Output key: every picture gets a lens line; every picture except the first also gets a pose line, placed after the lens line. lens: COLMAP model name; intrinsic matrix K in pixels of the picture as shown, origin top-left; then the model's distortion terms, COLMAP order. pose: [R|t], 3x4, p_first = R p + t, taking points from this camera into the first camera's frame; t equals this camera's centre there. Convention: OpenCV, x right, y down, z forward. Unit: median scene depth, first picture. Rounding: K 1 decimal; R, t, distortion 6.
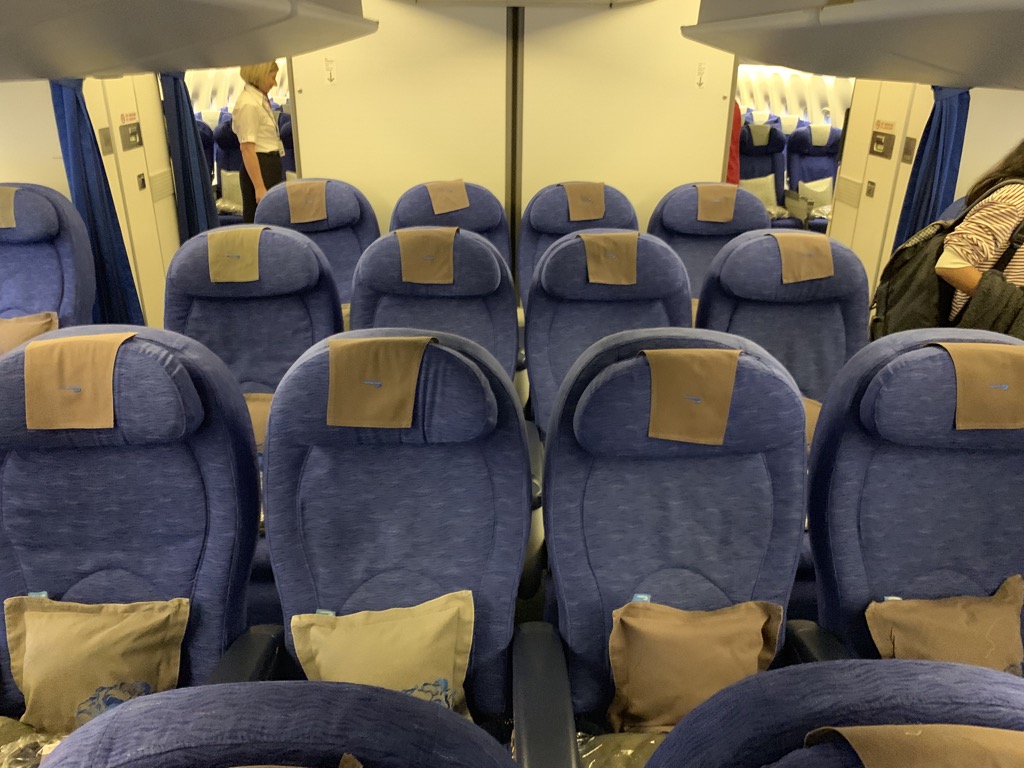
lens RADIAL K [[796.4, 0, 512.0], [0, 796.4, 384.0], [0, 0, 1]] dist [0.070453, -0.108653]
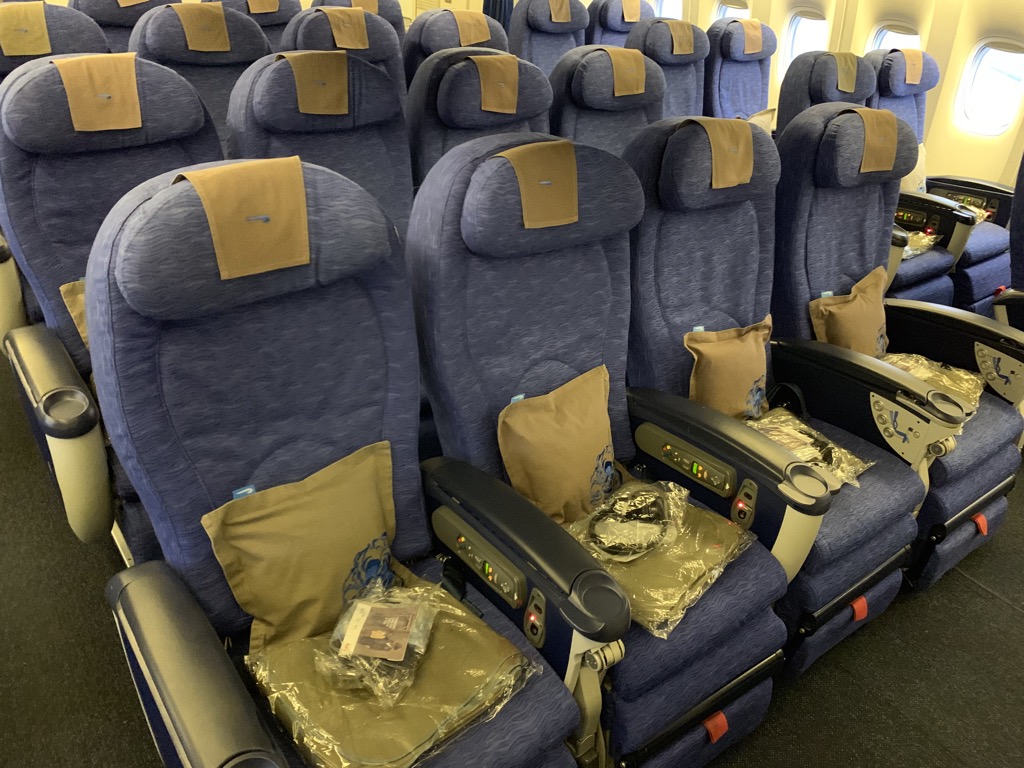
lens RADIAL K [[792.2, 0, 512.0], [0, 792.2, 384.0], [0, 0, 1]] dist [0.055015, -0.065188]
pose [[0.810525, -0.249206, 0.530043, -0.749089], [0.159612, 0.964696, 0.209490, 0.262382], [-0.563536, -0.085196, 0.821686, -0.412948]]
